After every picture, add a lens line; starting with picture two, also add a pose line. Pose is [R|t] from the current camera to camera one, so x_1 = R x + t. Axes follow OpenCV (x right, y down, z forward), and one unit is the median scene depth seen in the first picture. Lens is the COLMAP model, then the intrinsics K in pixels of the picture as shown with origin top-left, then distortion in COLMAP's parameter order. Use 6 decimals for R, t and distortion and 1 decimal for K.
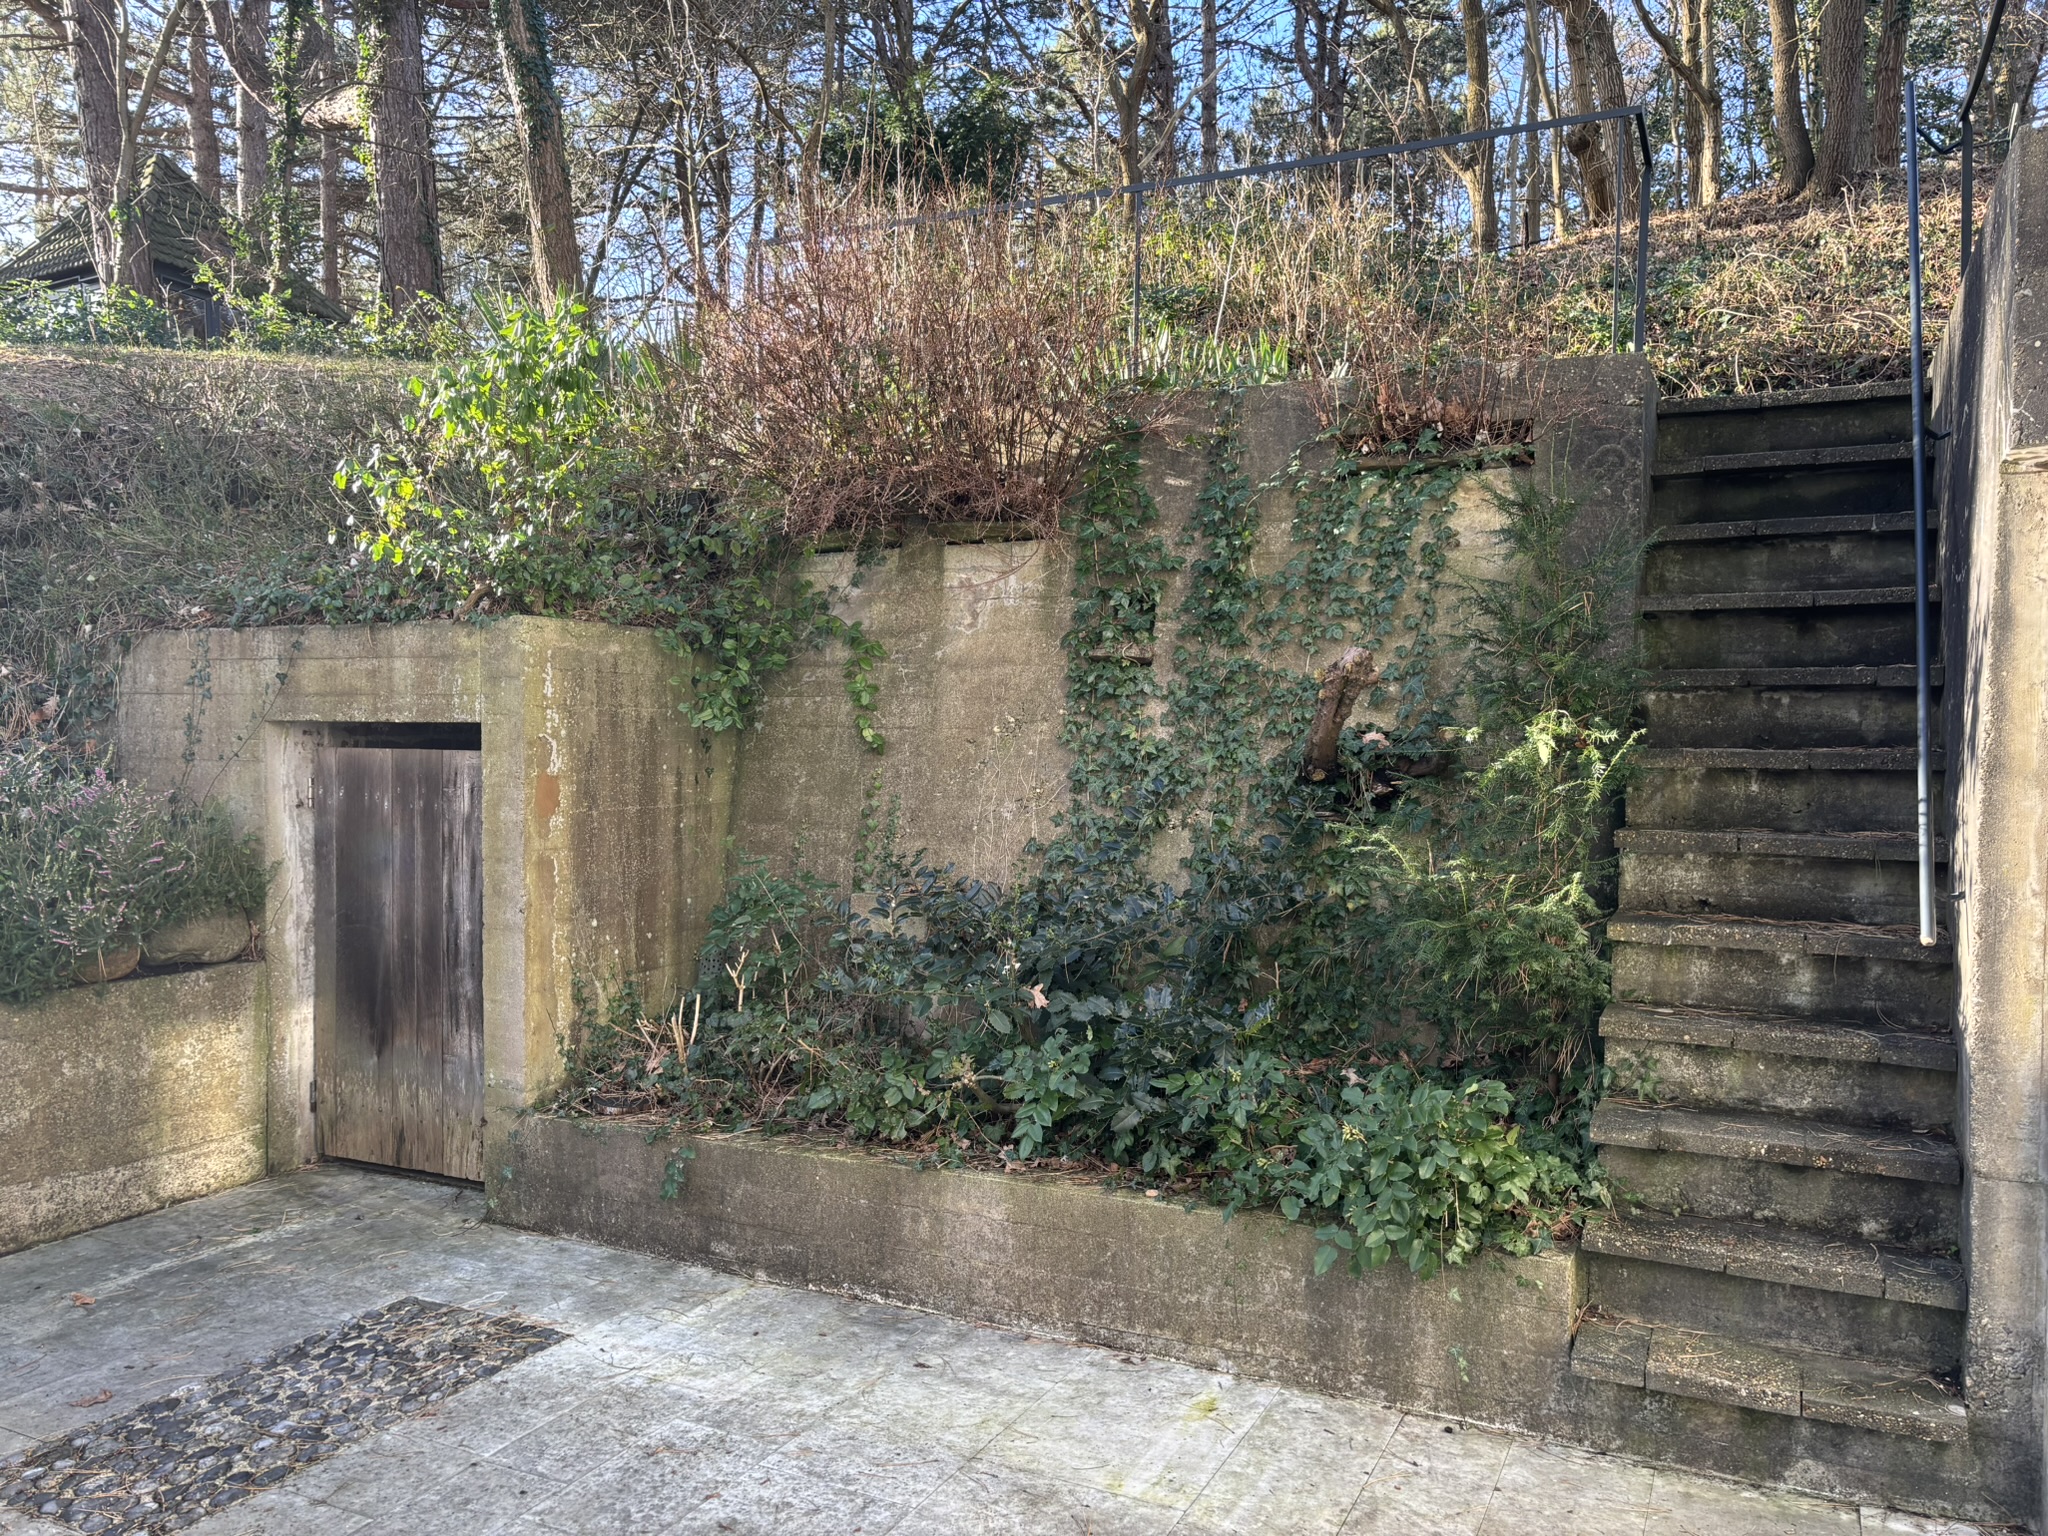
lens RADIAL K [[1551.7, 0, 1024.0], [0, 1551.7, 768.0], [0, 0, 1]] dist [0.004957, 0.001418]
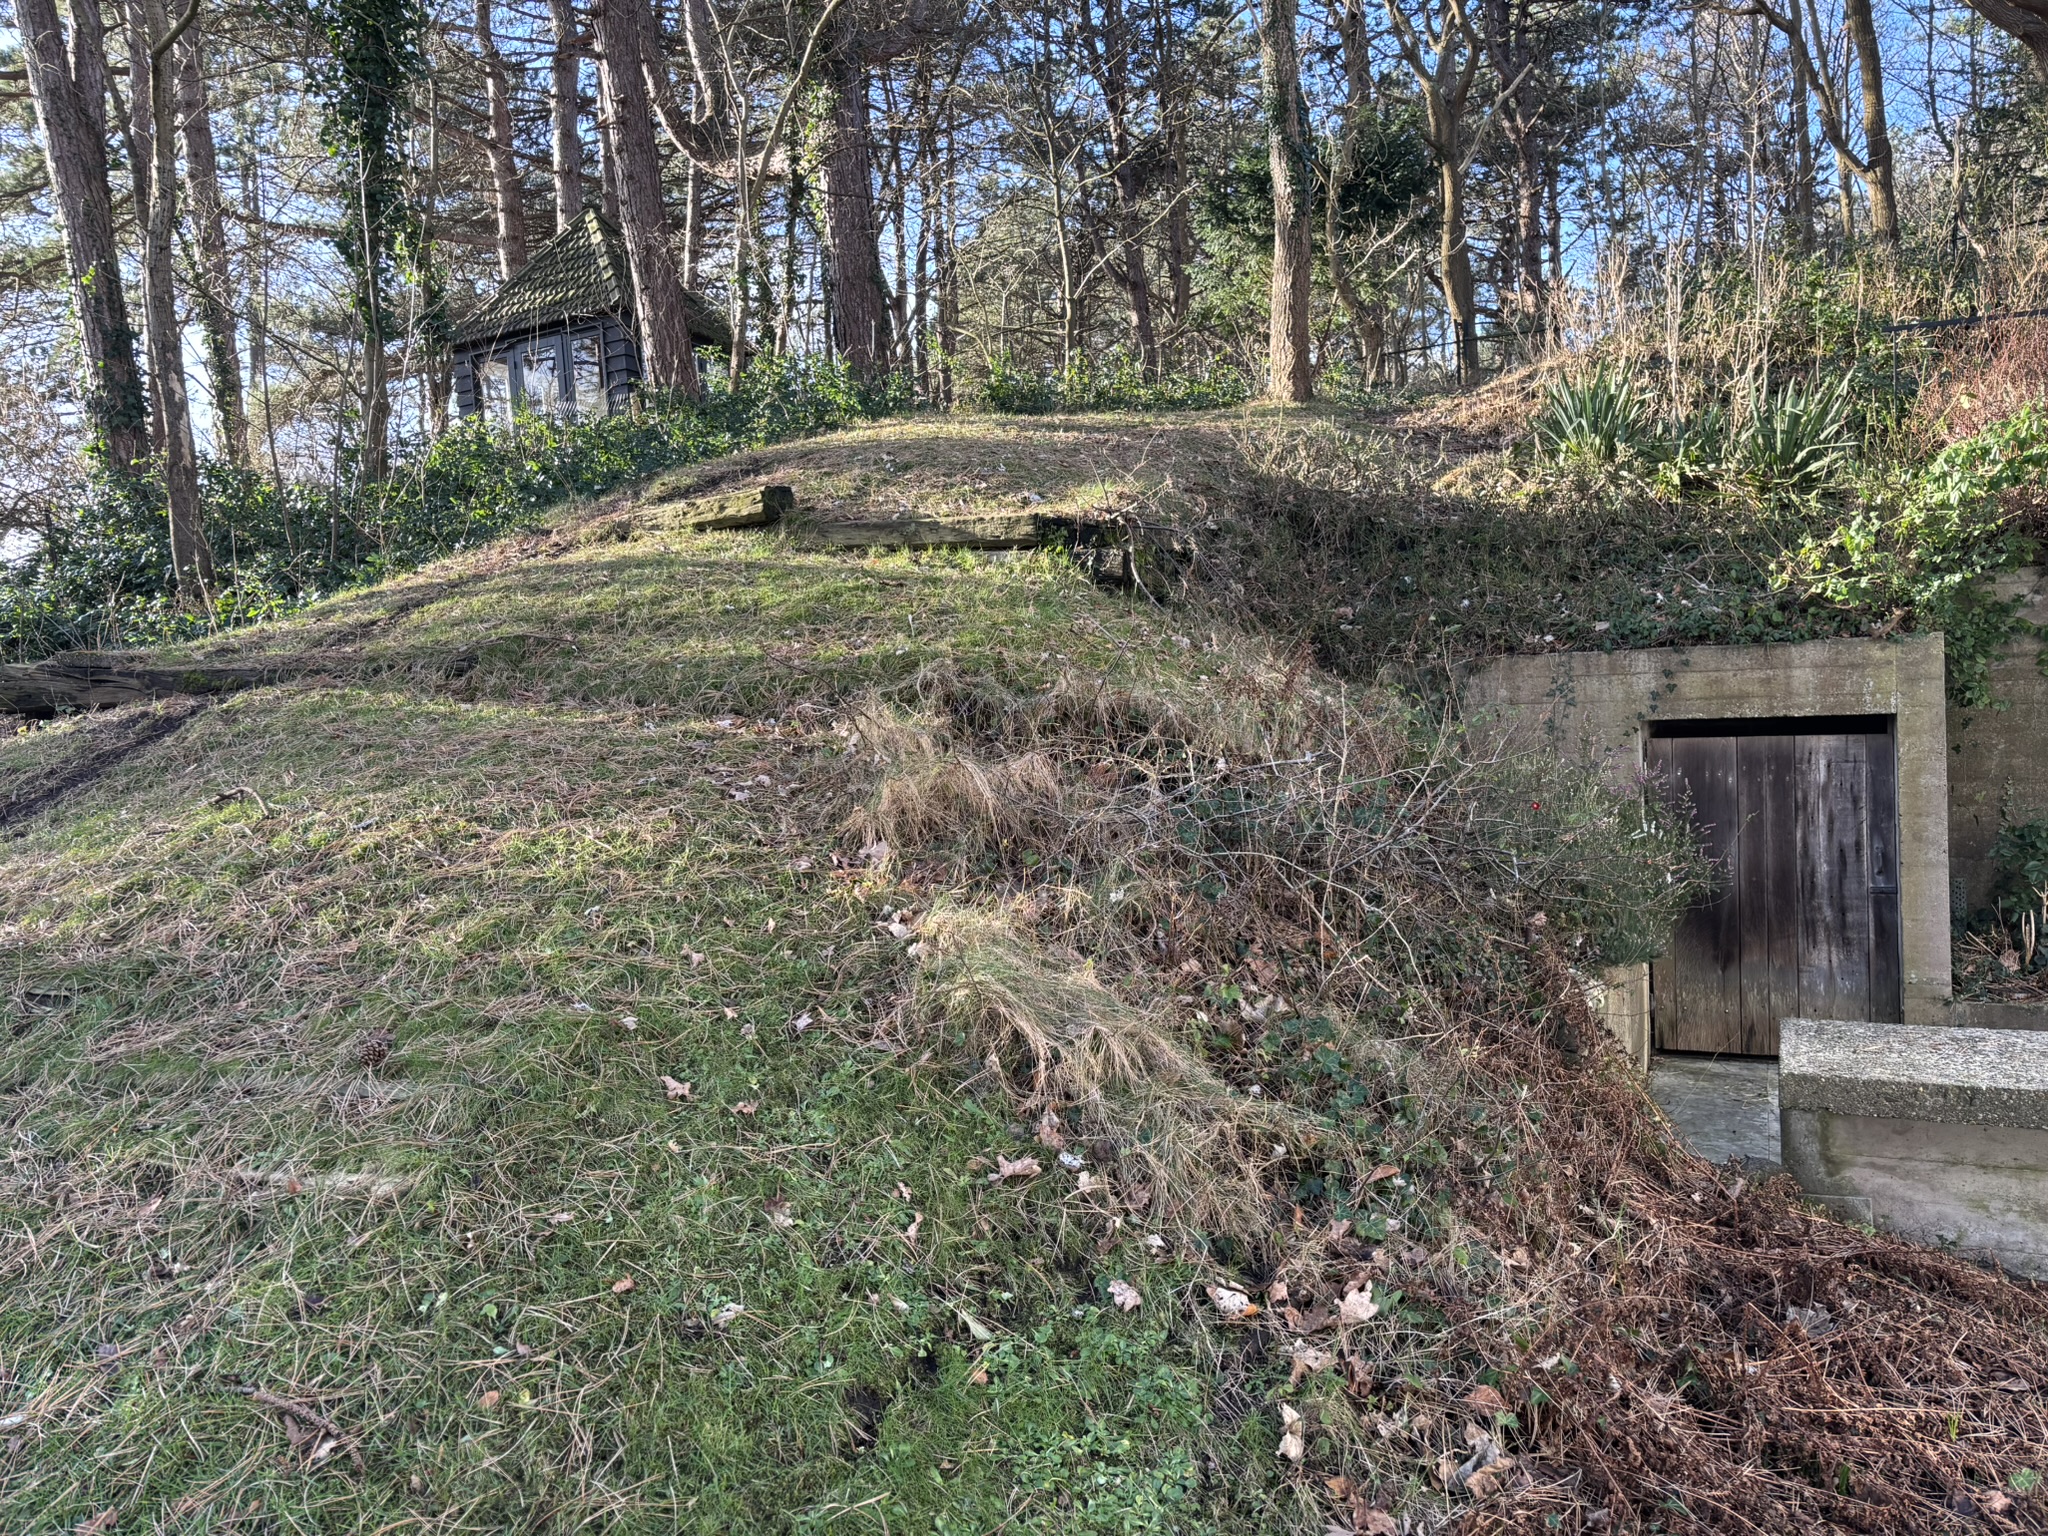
lens RADIAL K [[1551.7, 0, 1024.0], [0, 1551.7, 768.0], [0, 0, 1]] dist [0.004957, 0.001418]
pose [[0.998681, -0.045470, -0.023850, -0.992945], [0.045752, 0.998888, 0.011418, -0.029395], [0.023304, -0.012494, 0.999650, -0.335974]]
